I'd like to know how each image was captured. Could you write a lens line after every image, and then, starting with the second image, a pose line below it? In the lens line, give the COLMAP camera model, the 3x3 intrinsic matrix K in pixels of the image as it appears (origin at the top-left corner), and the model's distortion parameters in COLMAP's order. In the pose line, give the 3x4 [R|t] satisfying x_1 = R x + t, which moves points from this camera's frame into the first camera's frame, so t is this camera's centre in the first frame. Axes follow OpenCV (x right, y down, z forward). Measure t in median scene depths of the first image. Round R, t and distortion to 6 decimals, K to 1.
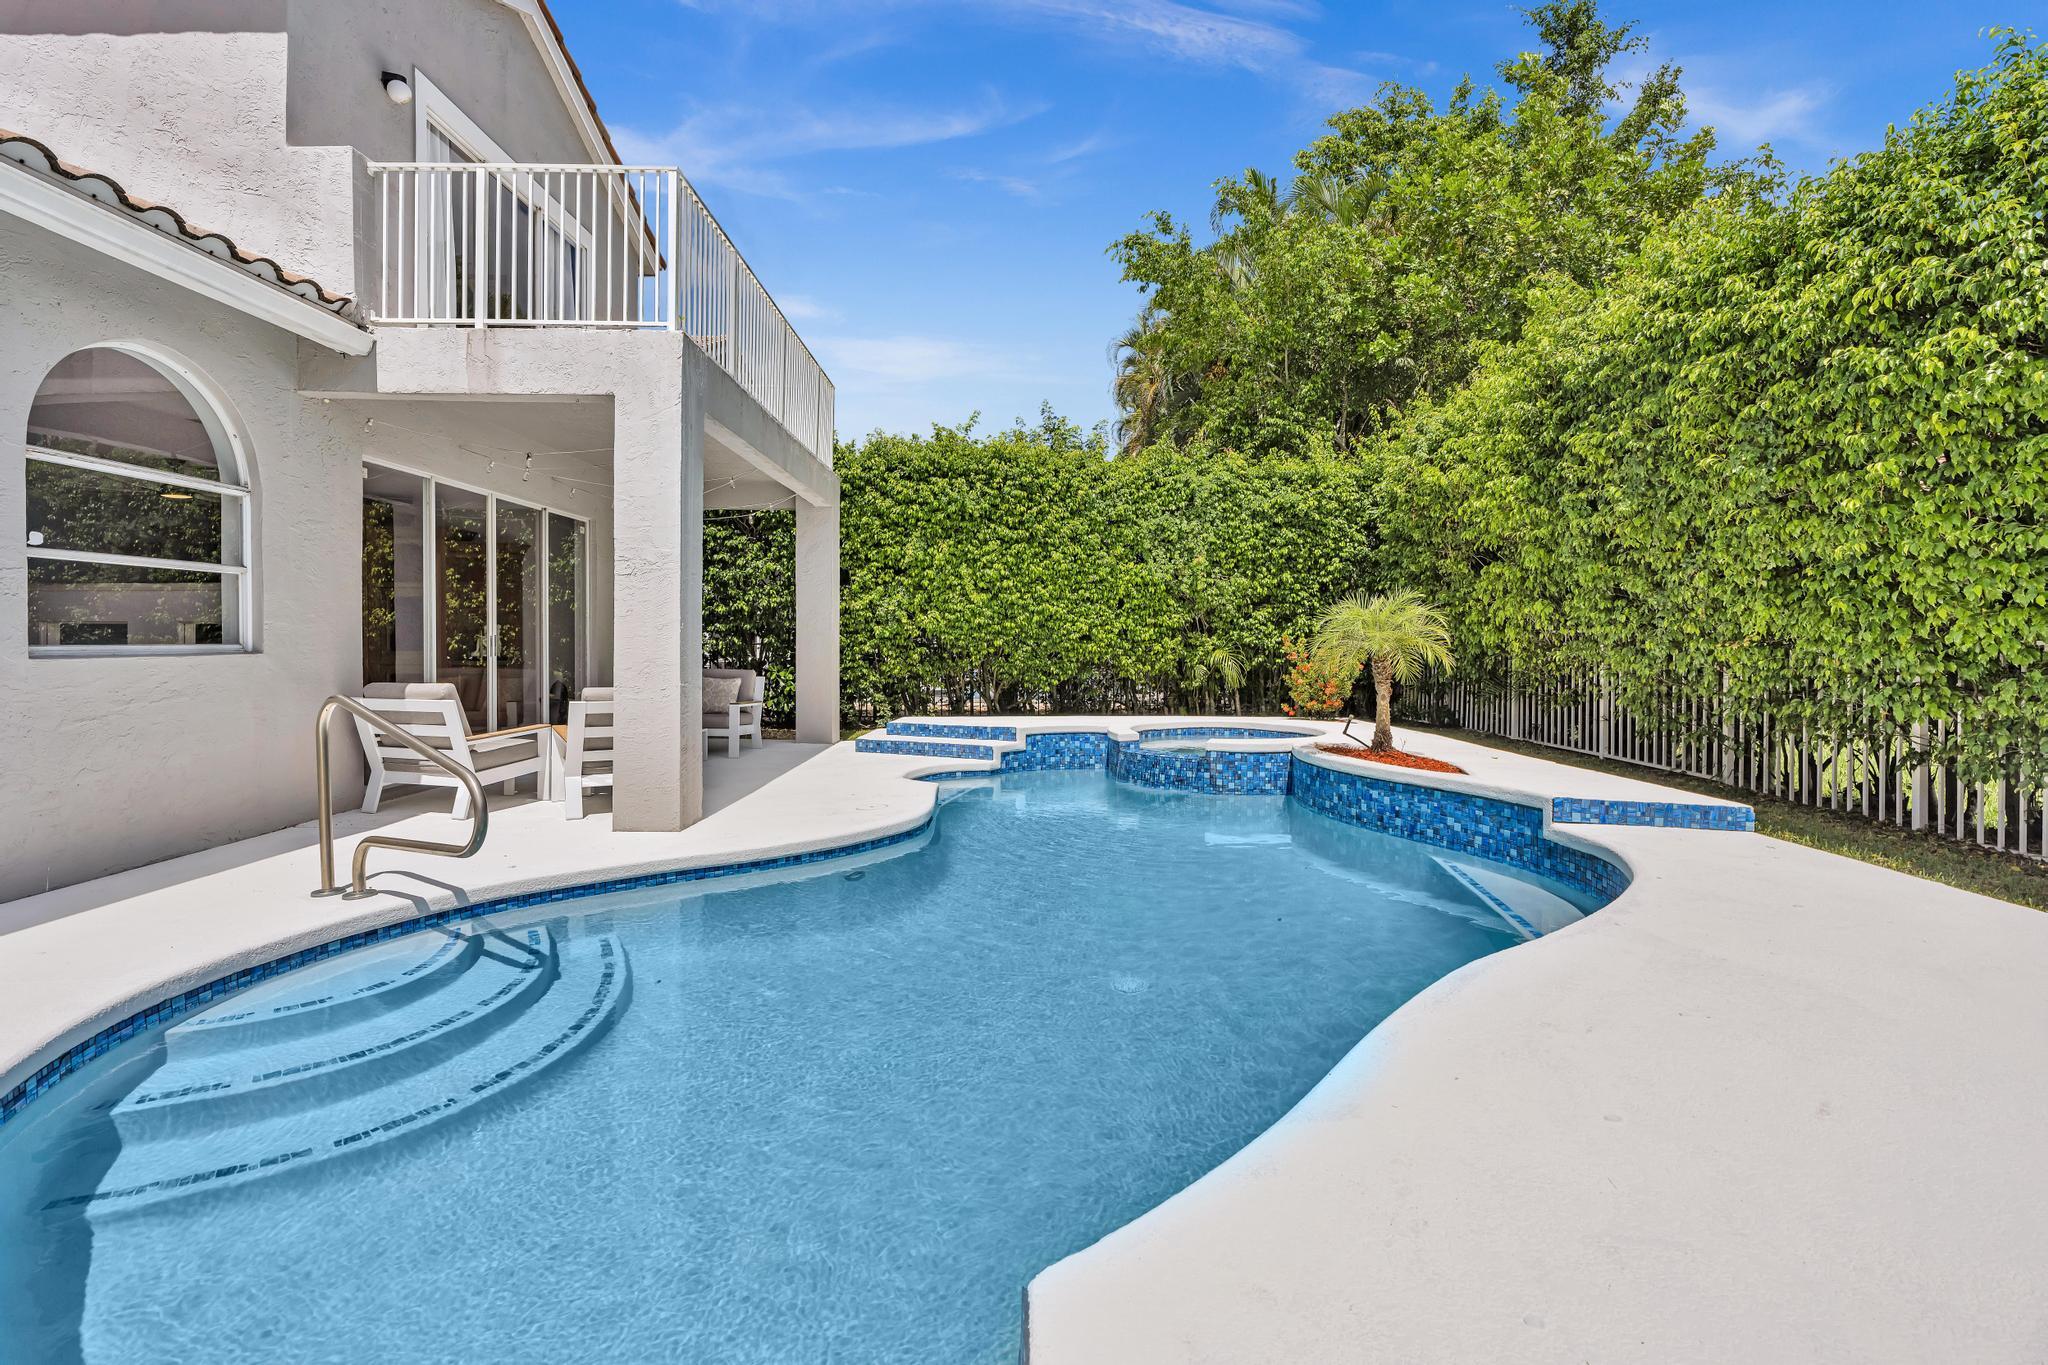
lens RADIAL K [[923.7, 0, 1019.7], [0, 923.7, 651.7], [0, 0, 1]] dist [-0.010517, 0.004536]
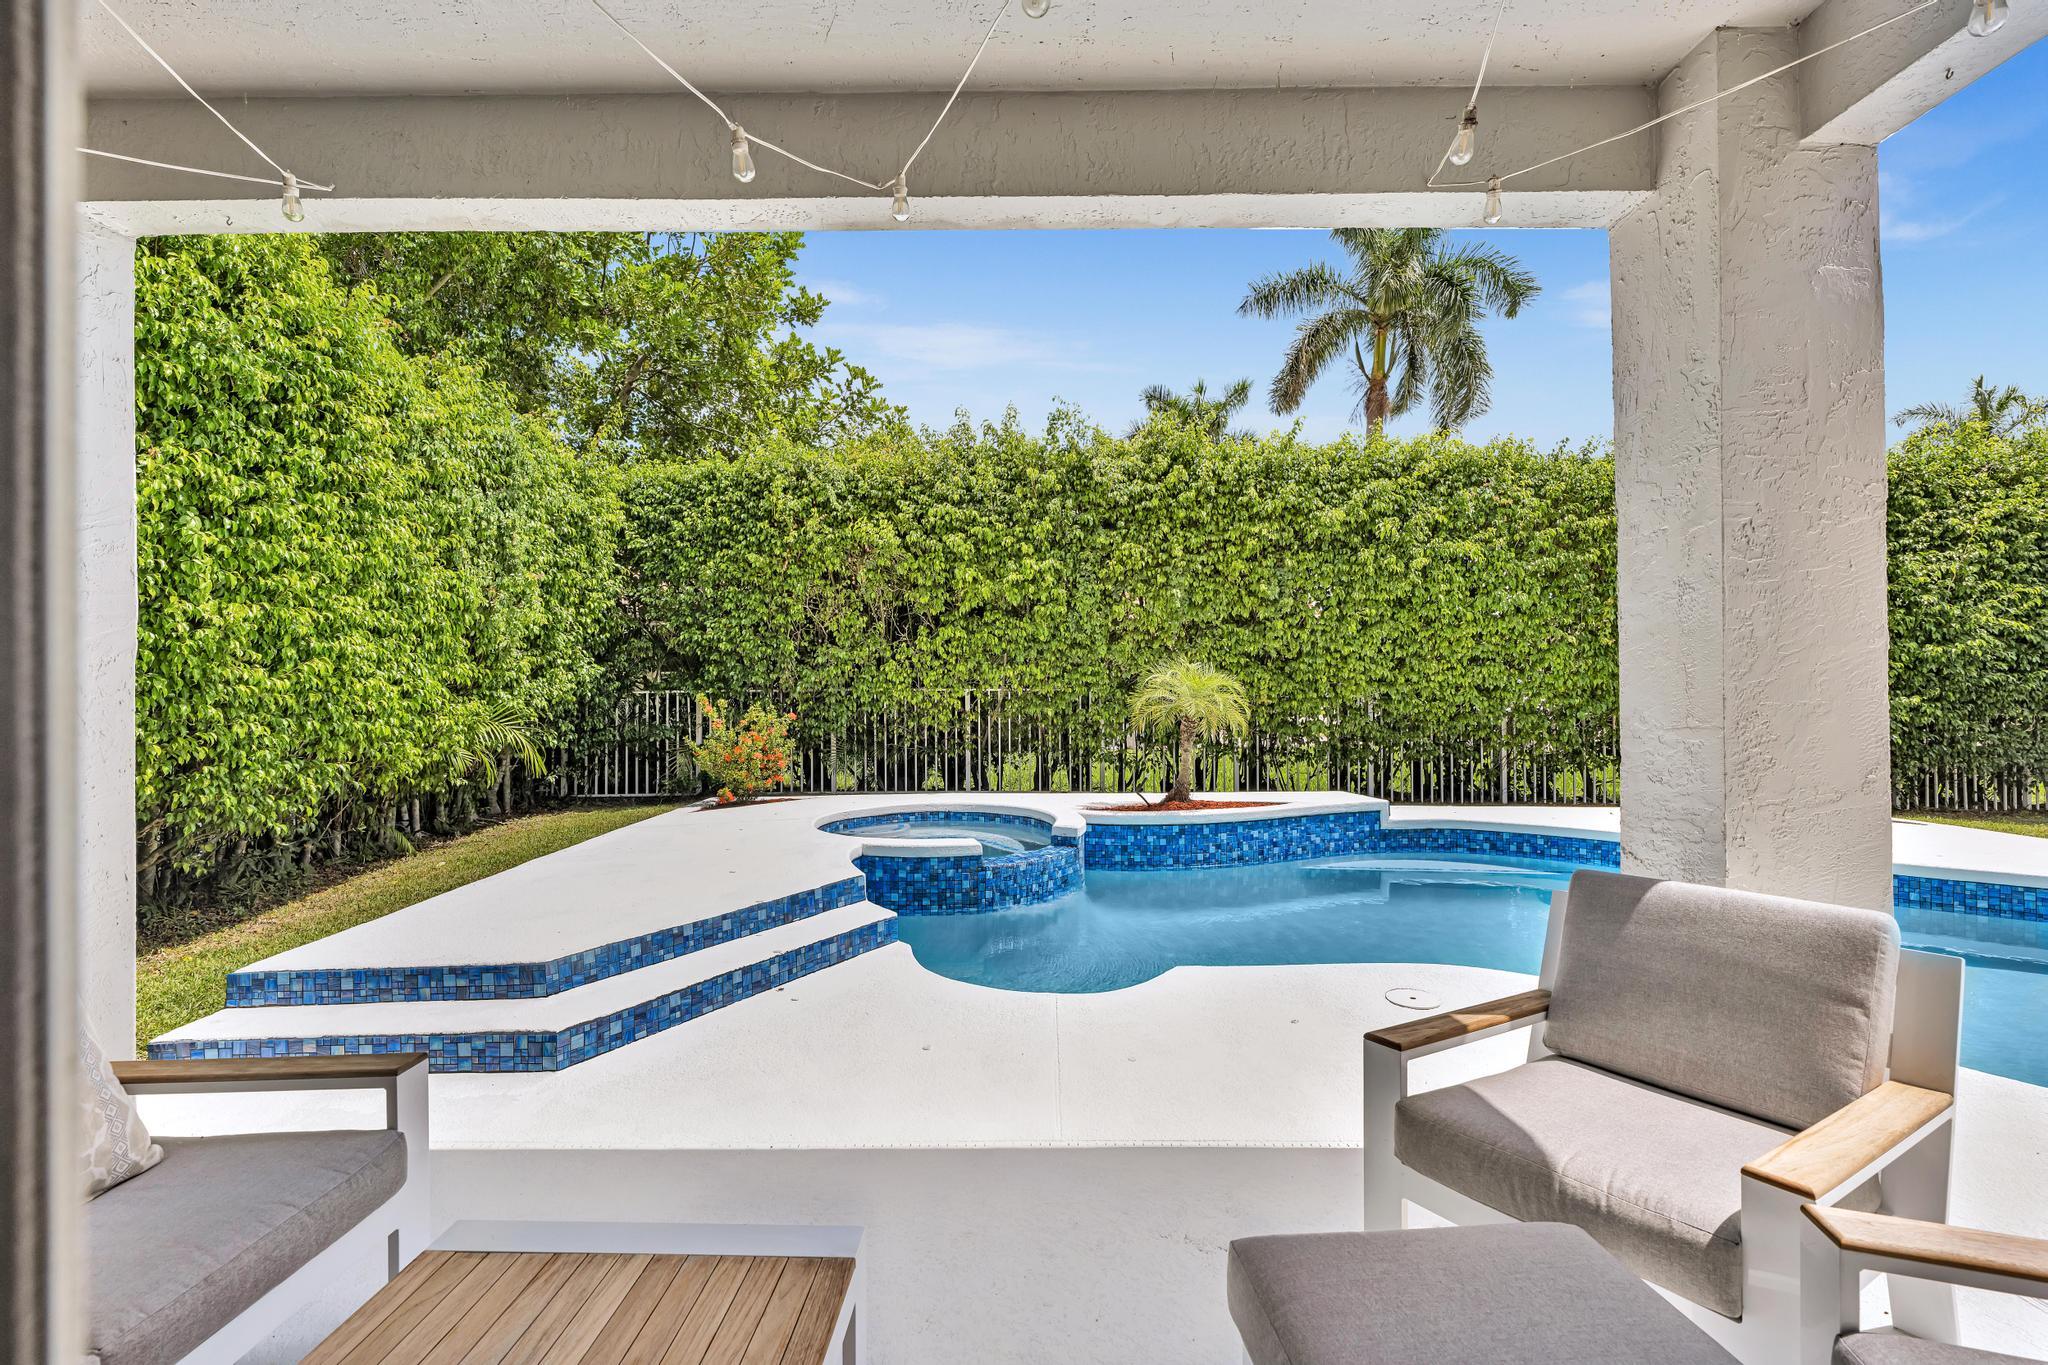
lens RADIAL K [[923.7, 0, 1031.1], [0, 923.7, 678.7], [0, 0, 1]] dist [-0.010517, 0.004536]
pose [[0.006988, -0.004297, 0.999966, -0.592047], [0.016620, 0.999853, 0.004180, -0.040878], [-0.999837, 0.016590, 0.007058, 0.936290]]
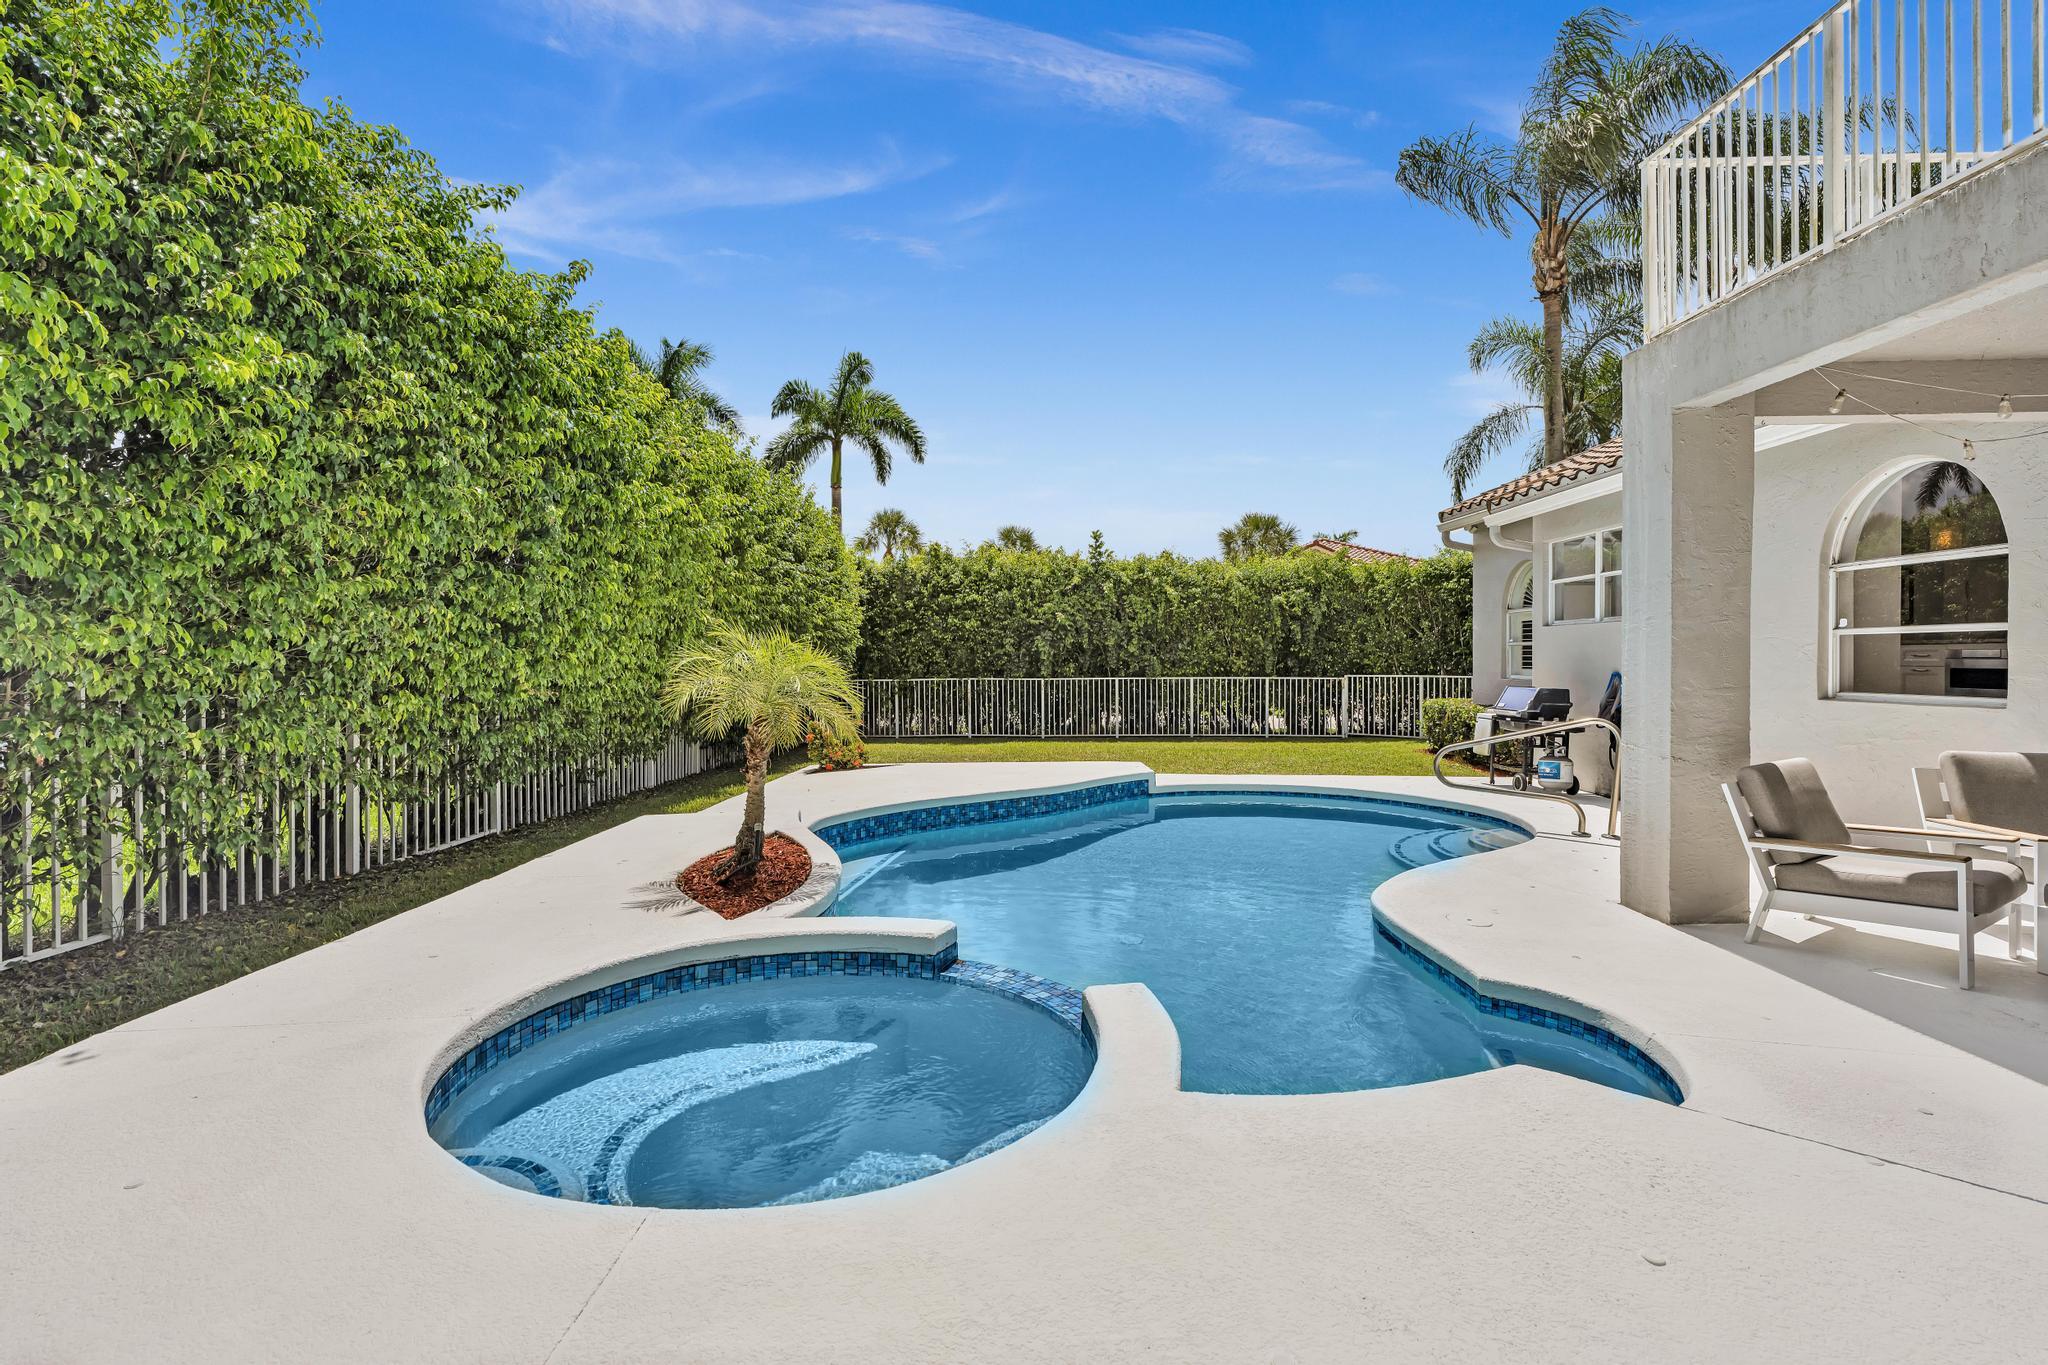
lens RADIAL K [[923.7, 0, 1021.4], [0, 923.7, 654.9], [0, 0, 1]] dist [-0.010517, 0.004536]
pose [[-0.999219, -0.004932, 0.039202, 0.128200], [-0.004635, 0.999960, 0.007654, -0.039999], [-0.039238, 0.007466, -0.999202, 1.329283]]
